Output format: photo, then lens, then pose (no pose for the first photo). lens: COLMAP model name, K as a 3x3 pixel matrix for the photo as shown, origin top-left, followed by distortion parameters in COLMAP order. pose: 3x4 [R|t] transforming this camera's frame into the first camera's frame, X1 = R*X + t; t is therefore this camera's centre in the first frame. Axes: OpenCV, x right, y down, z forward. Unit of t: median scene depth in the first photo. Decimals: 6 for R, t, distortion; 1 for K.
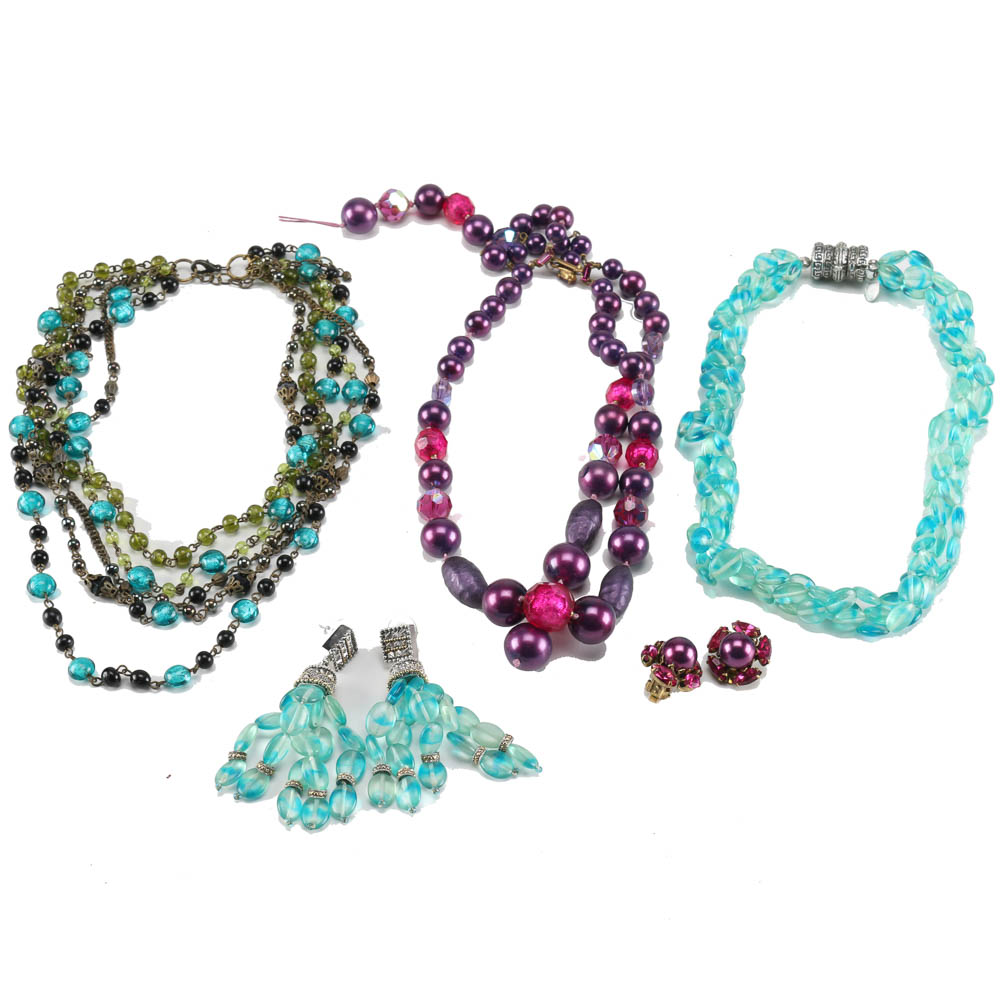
lens RADIAL K [[2375.8, 0, 499.7], [0, 2375.8, 500.3], [0, 0, 1]] dist [-0.025278, 0.000000]
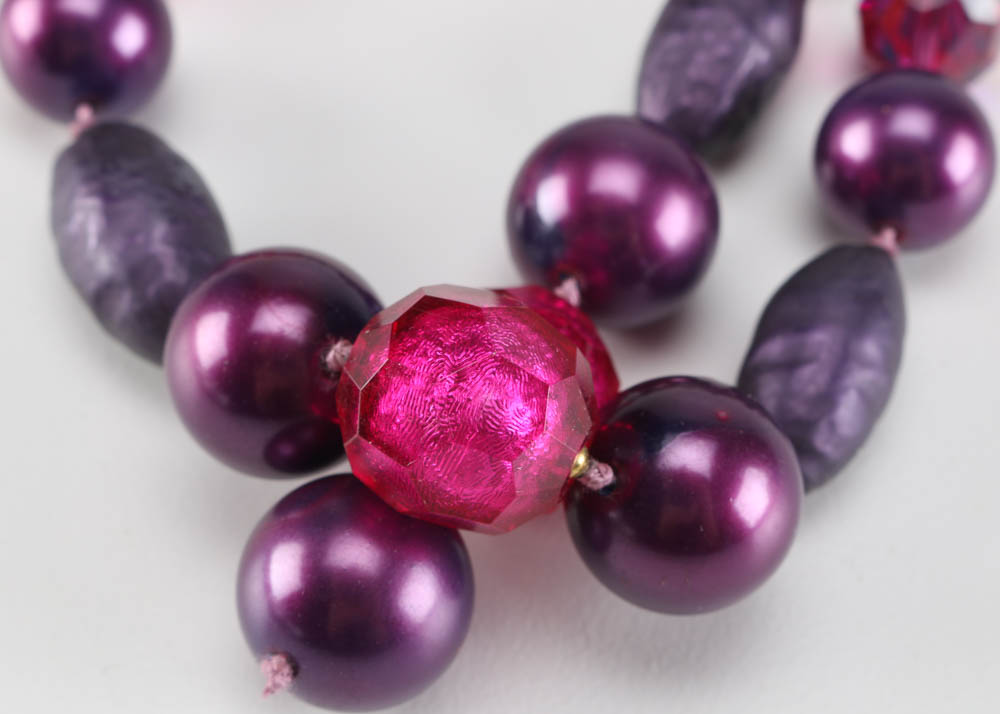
lens RADIAL K [[2657.9, 0, 500.5], [0, 2657.9, 357.0], [0, 0, 1]] dist [-0.097119, 0.000000]
pose [[0.989430, 0.117450, -0.085051, 0.040670], [-0.109982, 0.990053, 0.087739, 0.019939], [0.094511, -0.077458, 0.992506, 0.762648]]
